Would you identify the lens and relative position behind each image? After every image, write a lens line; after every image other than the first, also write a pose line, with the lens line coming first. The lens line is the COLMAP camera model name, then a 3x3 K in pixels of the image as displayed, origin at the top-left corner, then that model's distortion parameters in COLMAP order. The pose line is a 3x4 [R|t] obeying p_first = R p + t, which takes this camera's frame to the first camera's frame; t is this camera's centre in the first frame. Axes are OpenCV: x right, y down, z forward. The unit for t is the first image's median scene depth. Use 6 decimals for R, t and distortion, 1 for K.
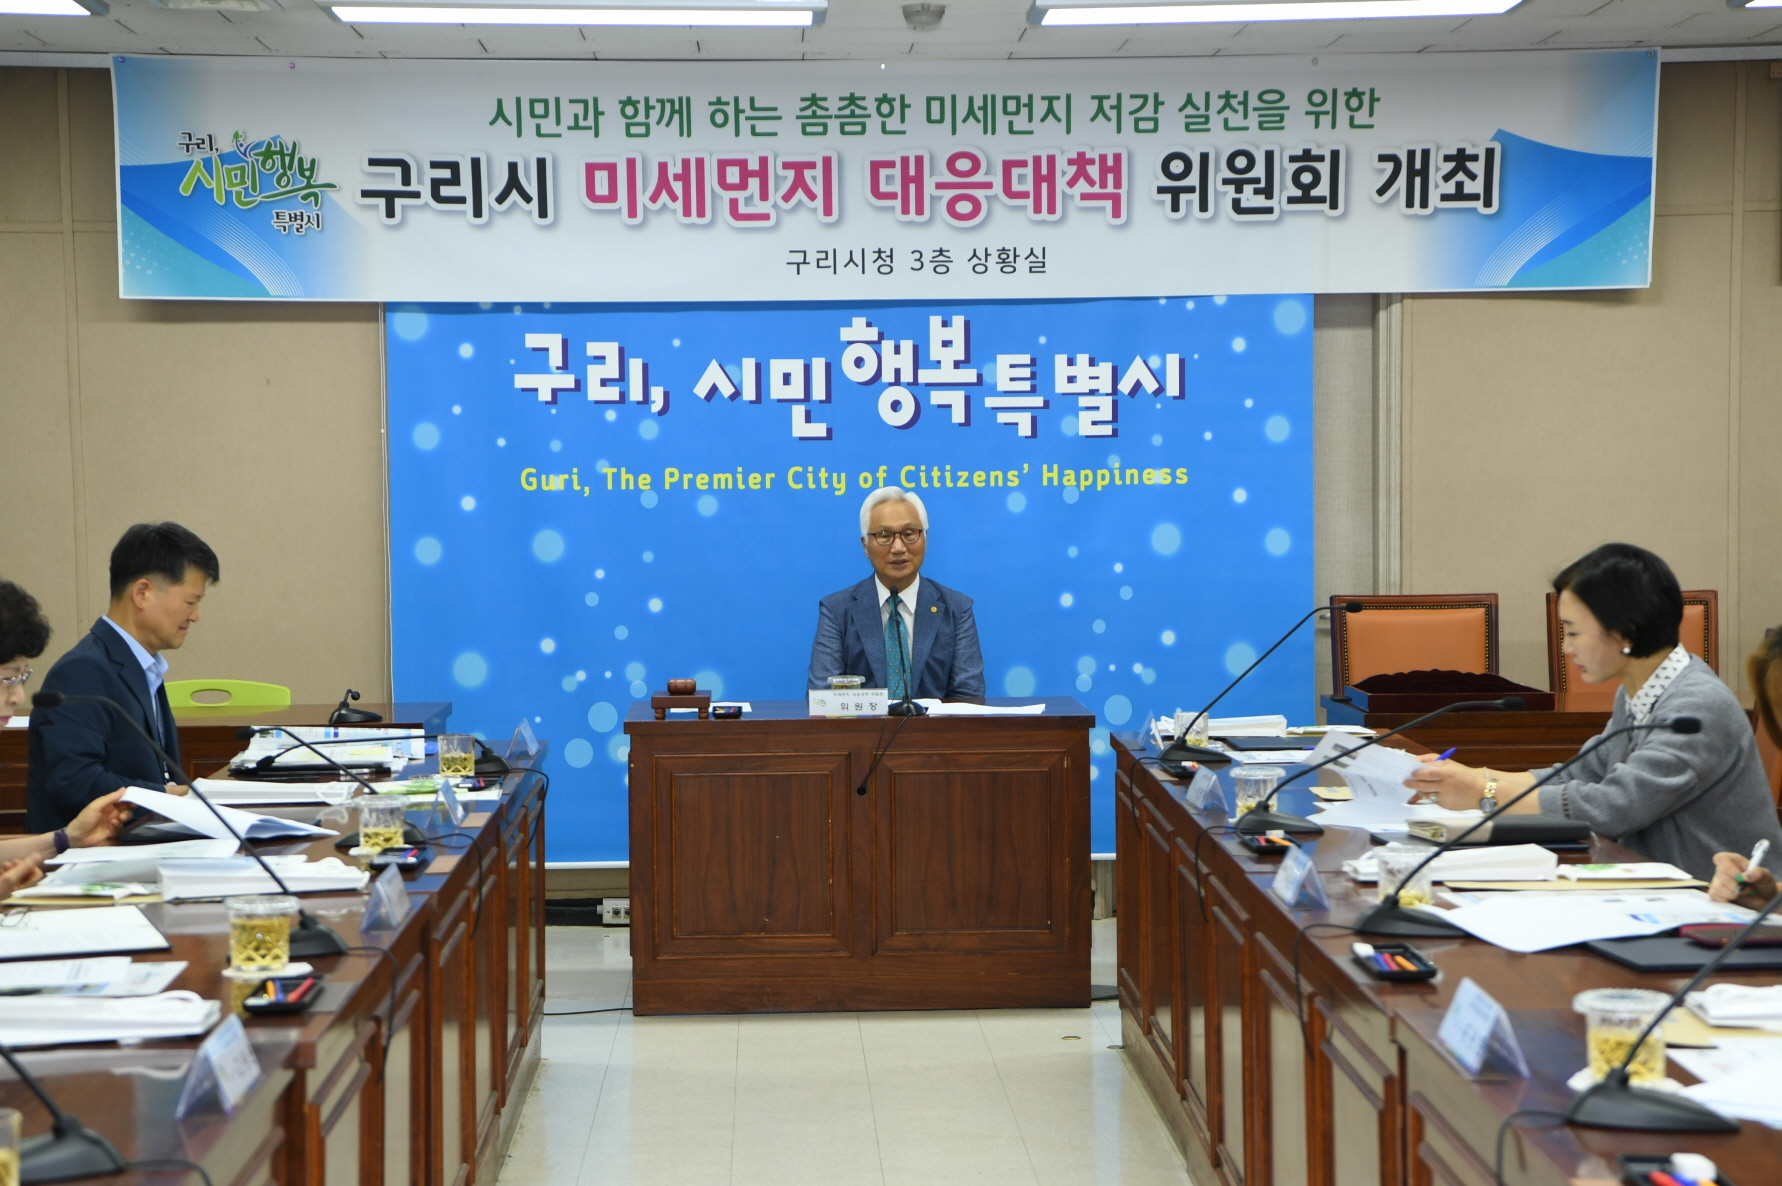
lens RADIAL K [[3345.5, 0, 895.5], [0, 3345.5, 602.3], [0, 0, 1]] dist [0.301479, 0.297823]
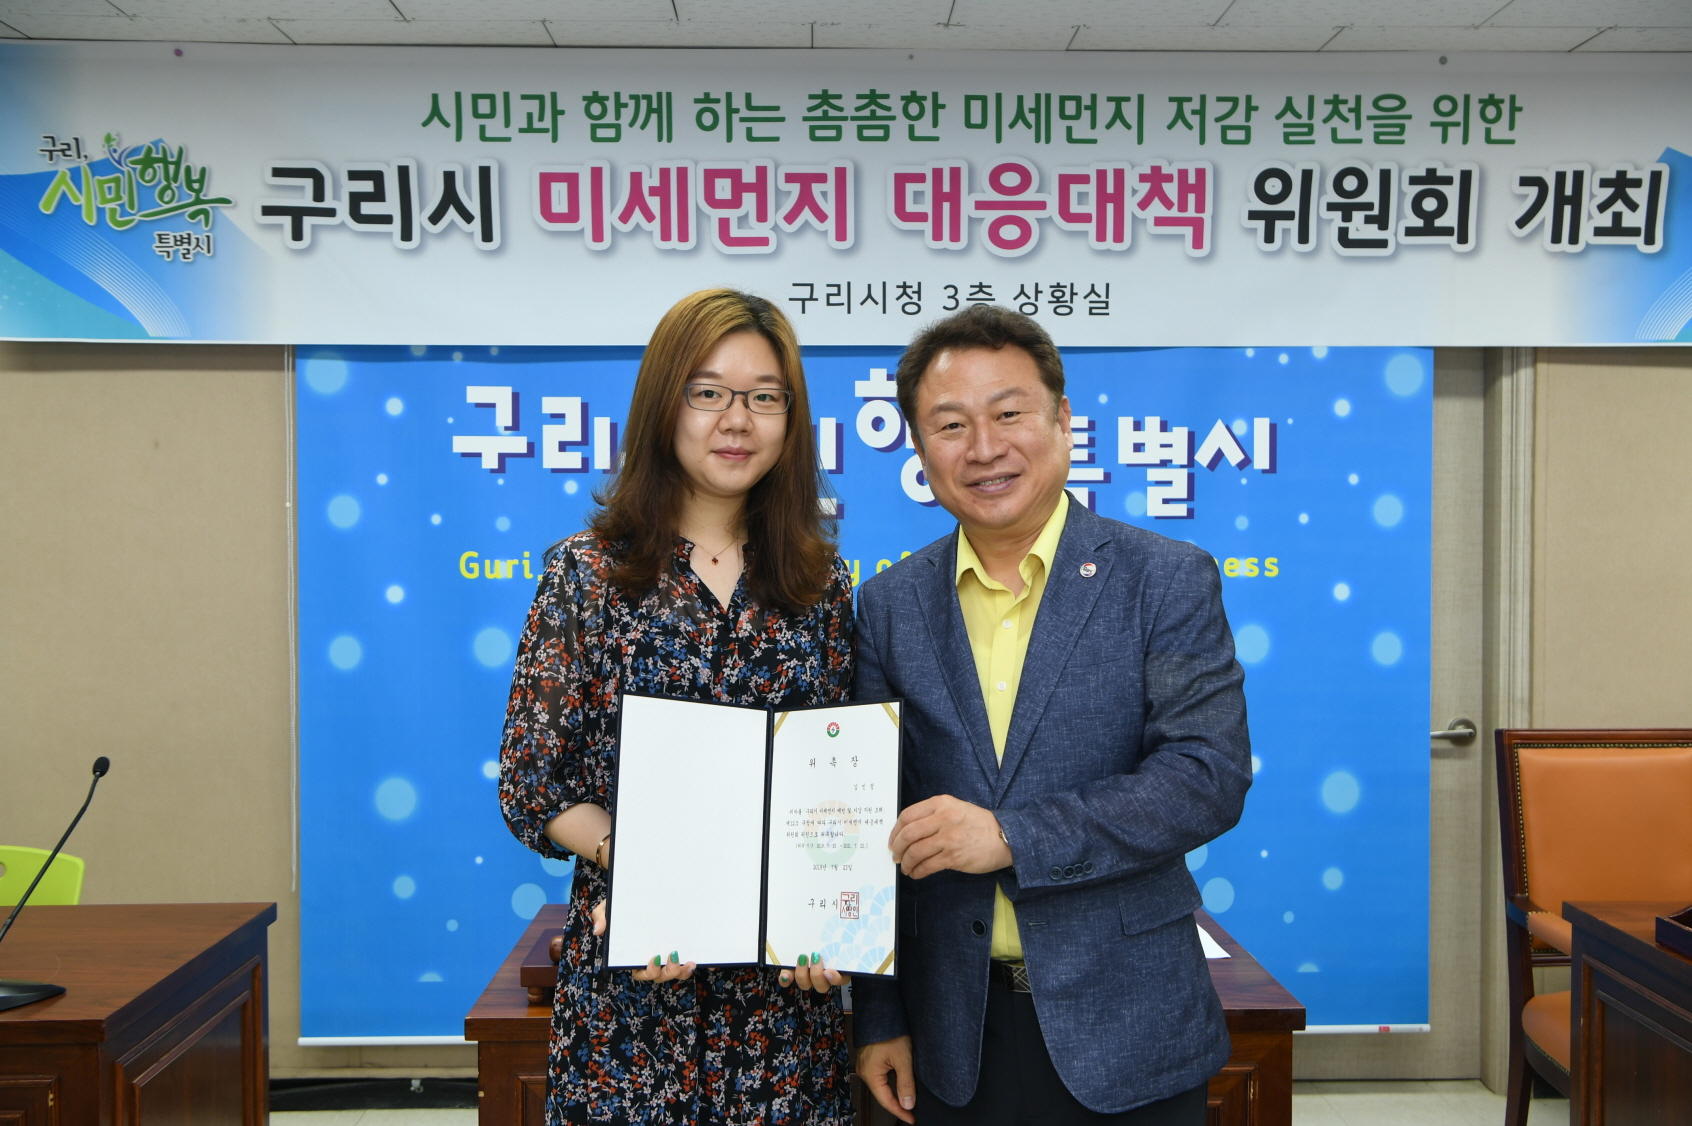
lens RADIAL K [[1547.7, 0, 850.9], [0, 1547.7, 570.0], [0, 0, 1]] dist [0.000361, 0.012430]
pose [[0.999846, 0.008768, -0.015176, -0.011440], [-0.009041, 0.999796, -0.018039, -0.029665], [0.015015, 0.018173, 0.999722, 0.630635]]
